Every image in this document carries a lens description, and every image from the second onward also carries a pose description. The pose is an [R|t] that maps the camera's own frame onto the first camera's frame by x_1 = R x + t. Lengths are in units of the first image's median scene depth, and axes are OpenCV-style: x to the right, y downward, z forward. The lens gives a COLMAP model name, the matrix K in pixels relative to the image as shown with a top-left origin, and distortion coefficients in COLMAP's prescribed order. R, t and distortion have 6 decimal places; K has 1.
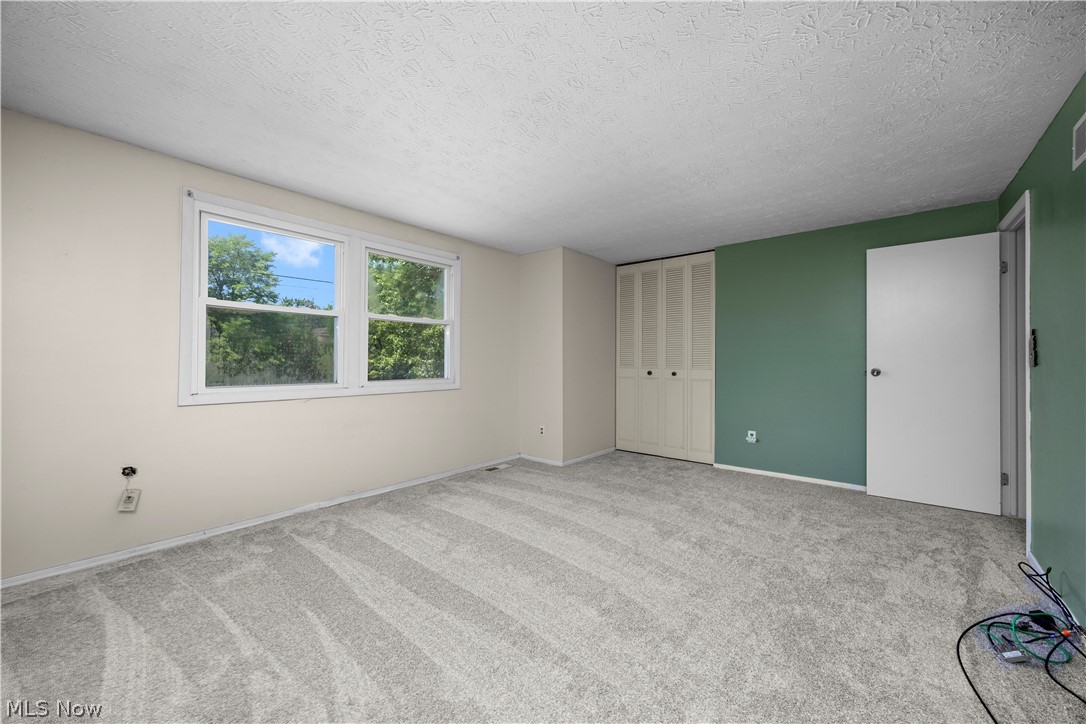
lens RADIAL K [[418.7, 0, 542.5], [0, 418.7, 357.7], [0, 0, 1]] dist [-0.001584, -0.000289]
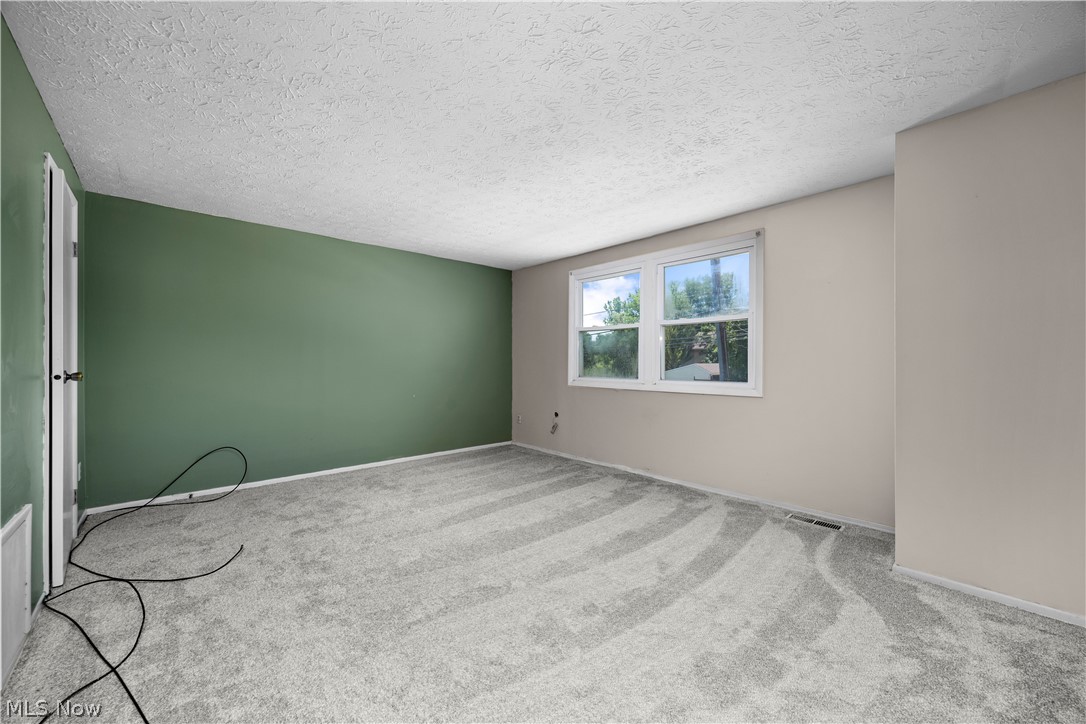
lens RADIAL K [[418.7, 0, 537.9], [0, 418.7, 362.1], [0, 0, 1]] dist [-0.001584, -0.000289]
pose [[-0.132504, 0.001091, -0.991182, 0.750870], [0.003482, 0.999994, 0.000635, 0.005005], [0.991176, -0.003367, -0.132507, 0.791759]]
